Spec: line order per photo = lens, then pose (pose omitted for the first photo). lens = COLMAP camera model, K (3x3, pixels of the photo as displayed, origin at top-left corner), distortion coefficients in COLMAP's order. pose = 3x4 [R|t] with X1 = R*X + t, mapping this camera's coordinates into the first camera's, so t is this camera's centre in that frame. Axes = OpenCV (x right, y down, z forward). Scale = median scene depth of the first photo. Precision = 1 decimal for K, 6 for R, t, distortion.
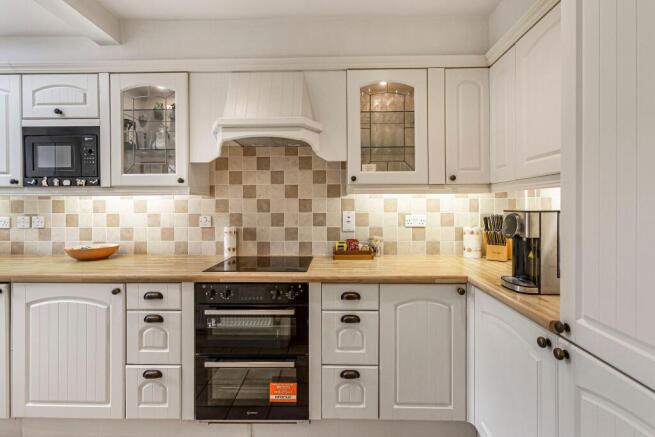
lens RADIAL K [[293.9, 0, 326.8], [0, 293.9, 207.6], [0, 0, 1]] dist [-0.011630, 0.003879]
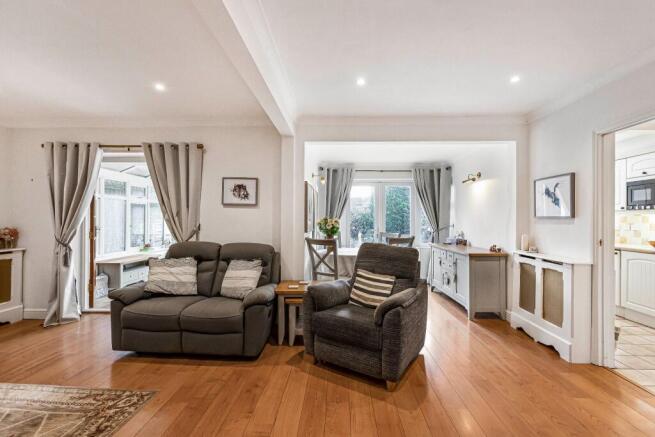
lens RADIAL K [[293.9, 0, 324.3], [0, 293.9, 220.3], [0, 0, 1]] dist [-0.011630, 0.003879]
pose [[-0.037916, -0.001914, -0.999279, 1.027164], [-0.015969, 0.999872, -0.001309, 0.035549], [0.999153, 0.015908, -0.037942, -0.987499]]
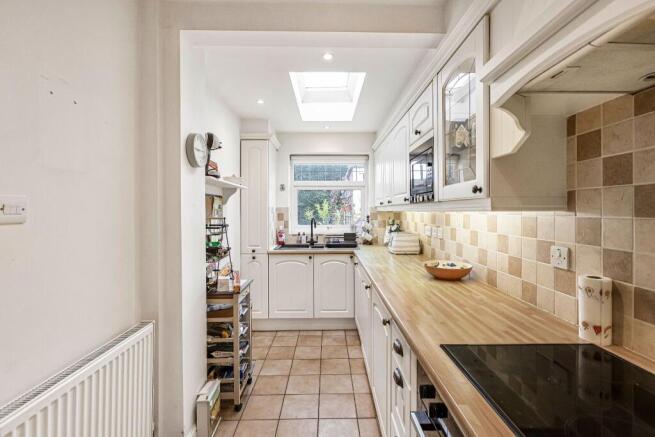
lens RADIAL K [[293.9, 0, 332.7], [0, 293.9, 207.3], [0, 0, 1]] dist [-0.011630, 0.003879]
pose [[0.034651, -0.004536, -0.999389, 0.118311], [-0.006416, 0.999968, -0.004761, -0.040743], [0.999379, 0.006577, 0.034621, 0.560982]]
